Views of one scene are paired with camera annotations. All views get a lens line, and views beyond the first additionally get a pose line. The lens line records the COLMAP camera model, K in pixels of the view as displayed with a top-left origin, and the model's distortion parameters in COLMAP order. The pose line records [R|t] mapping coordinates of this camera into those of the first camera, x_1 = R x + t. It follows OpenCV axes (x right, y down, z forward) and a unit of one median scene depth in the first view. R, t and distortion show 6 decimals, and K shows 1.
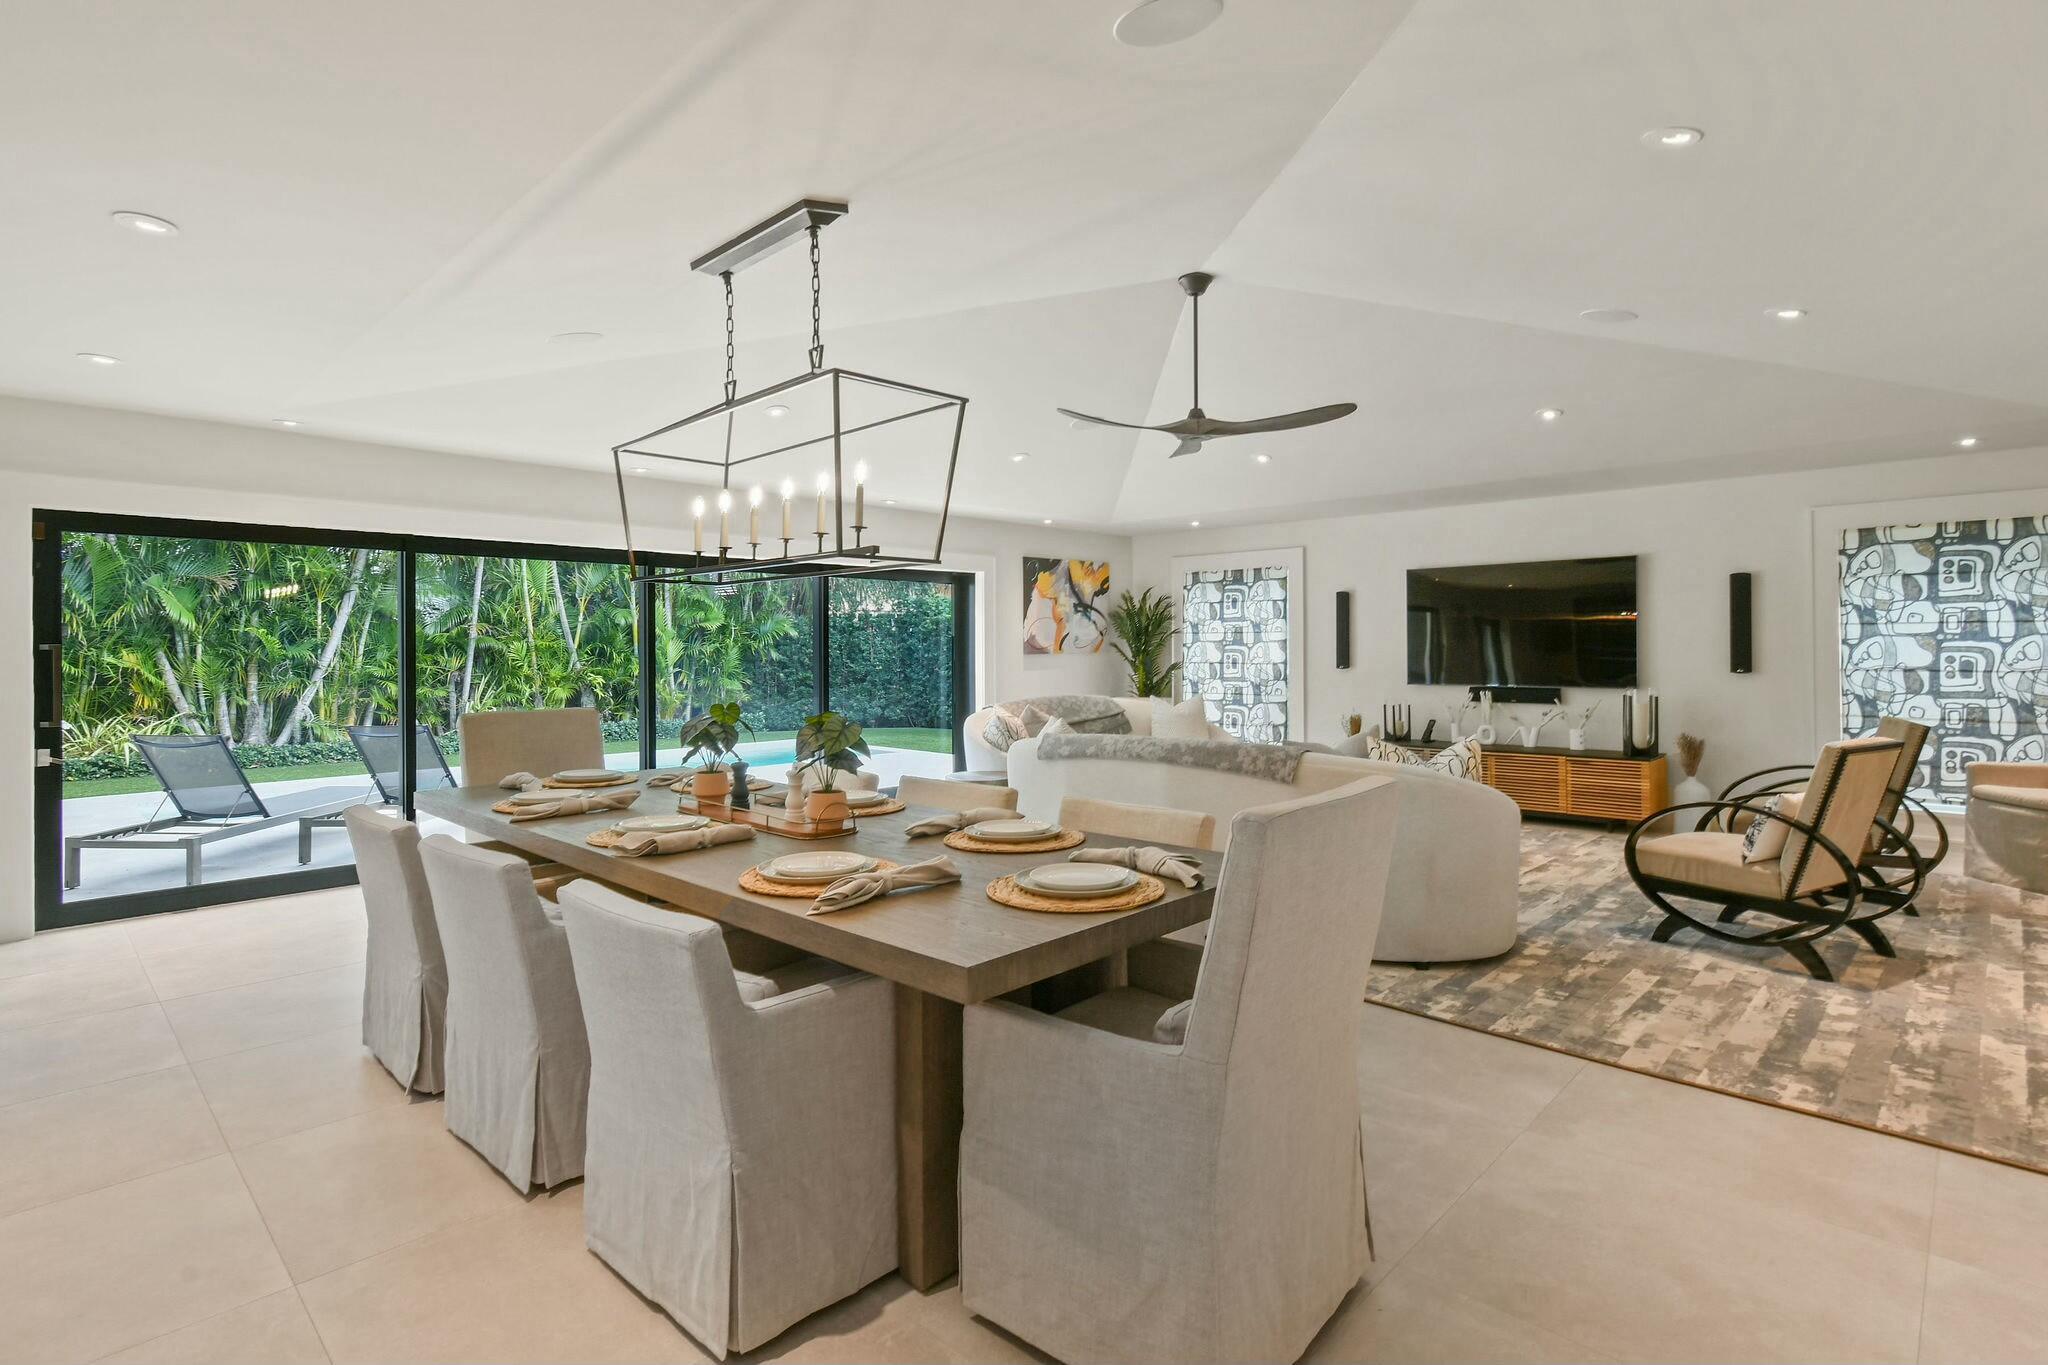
lens RADIAL K [[998.6, 0, 1024.0], [0, 998.6, 682.5], [0, 0, 1]] dist [0.014818, -0.015521]
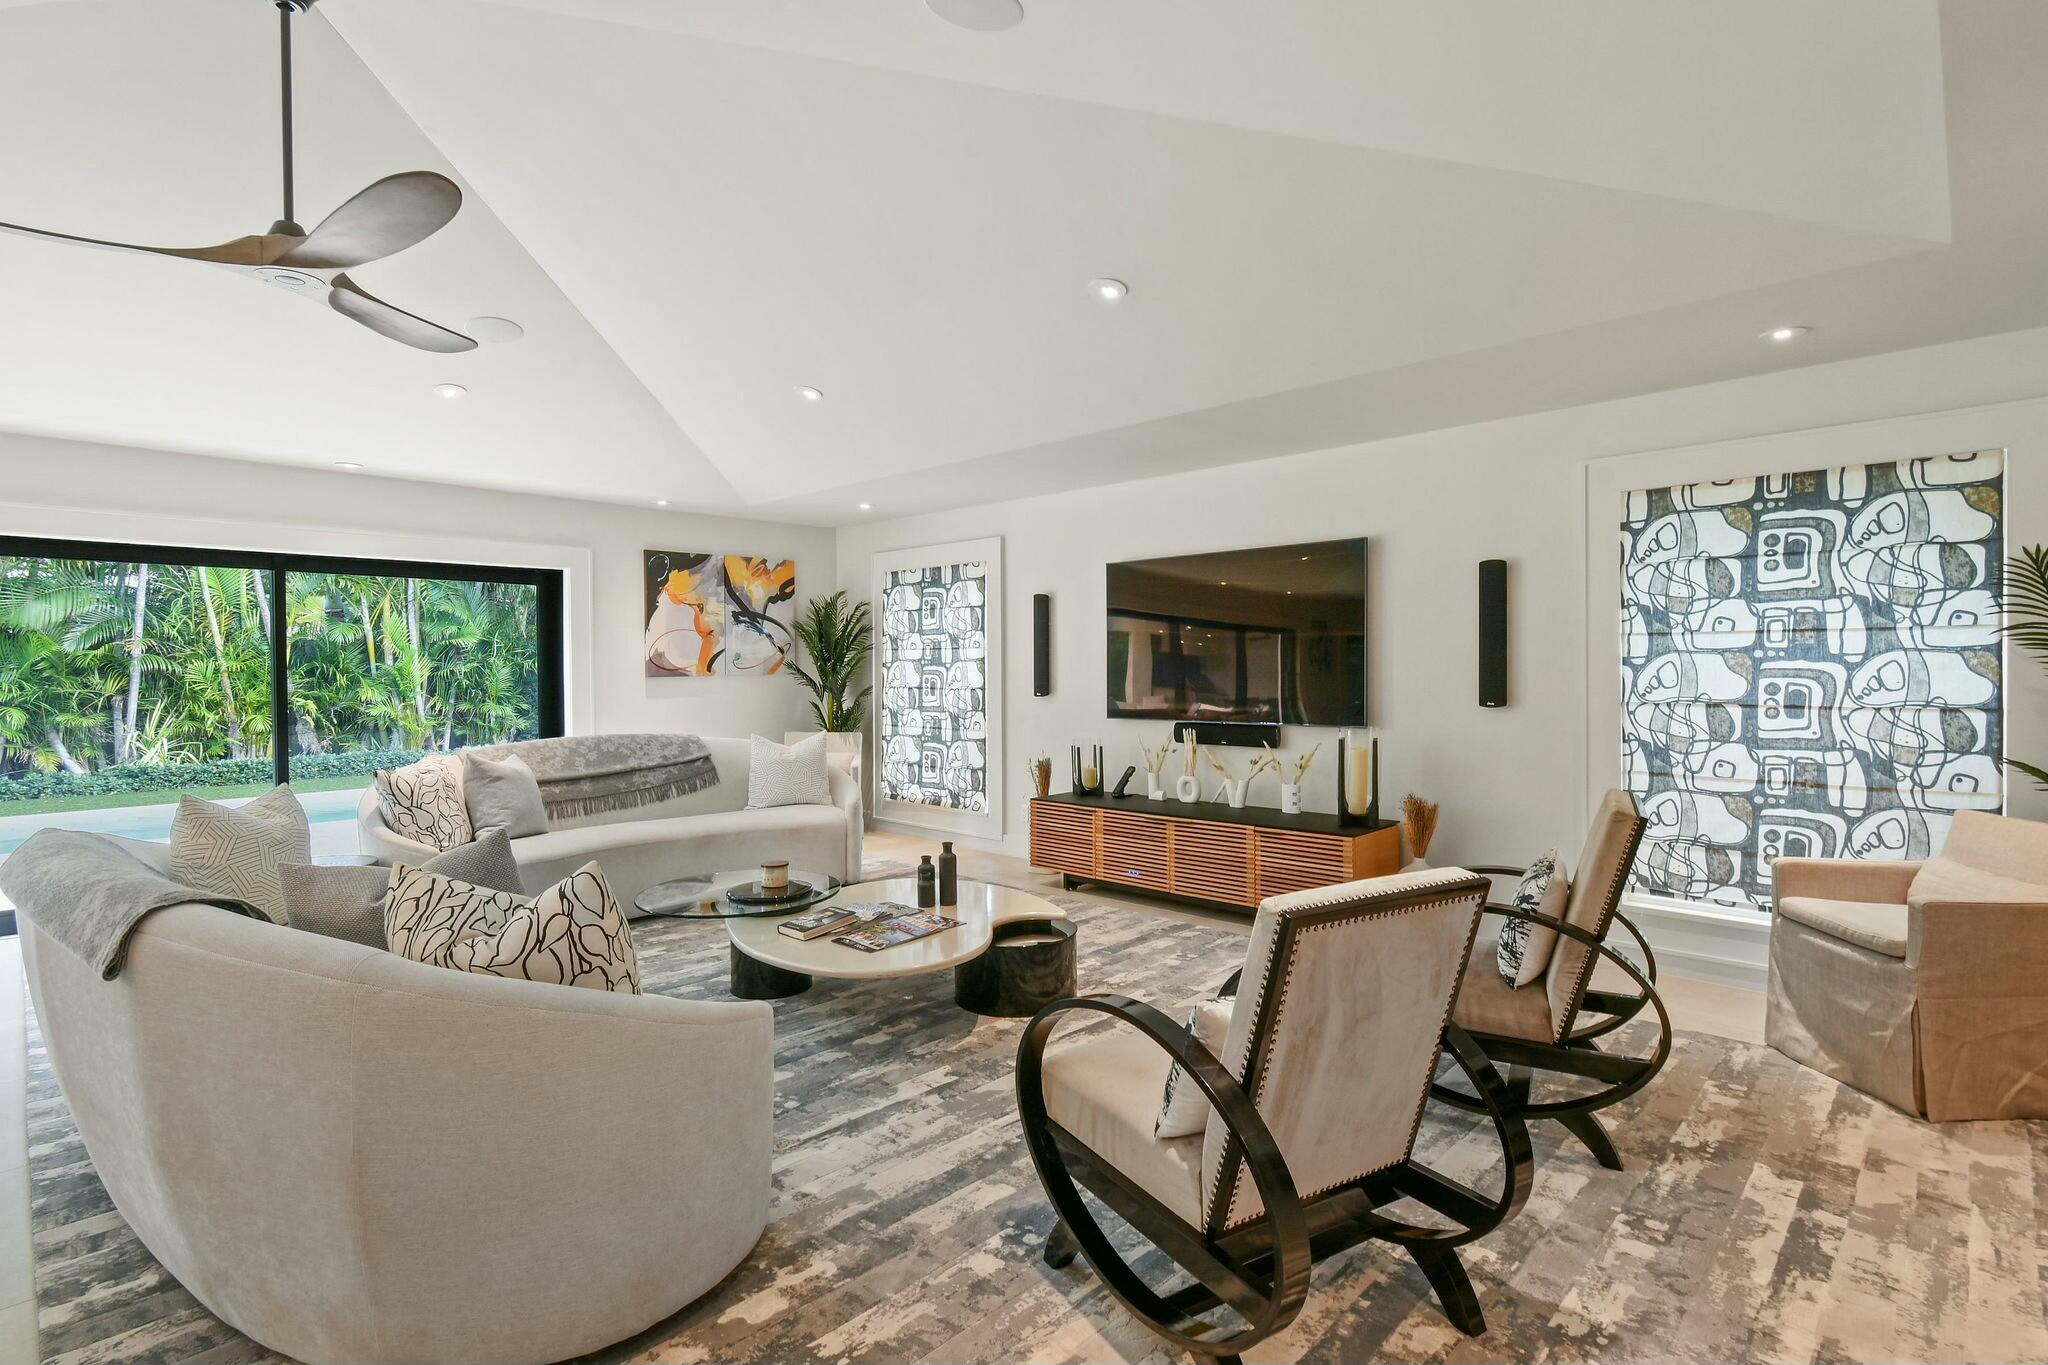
lens RADIAL K [[985.4, 0, 1020.6], [0, 985.4, 719.1], [0, 0, 1]] dist [-0.019485, -0.000076]
pose [[0.999992, 0.000288, -0.003905, 0.400037], [-0.000215, 0.999827, 0.018610, -0.013639], [0.003910, -0.018609, 0.999819, 0.332855]]
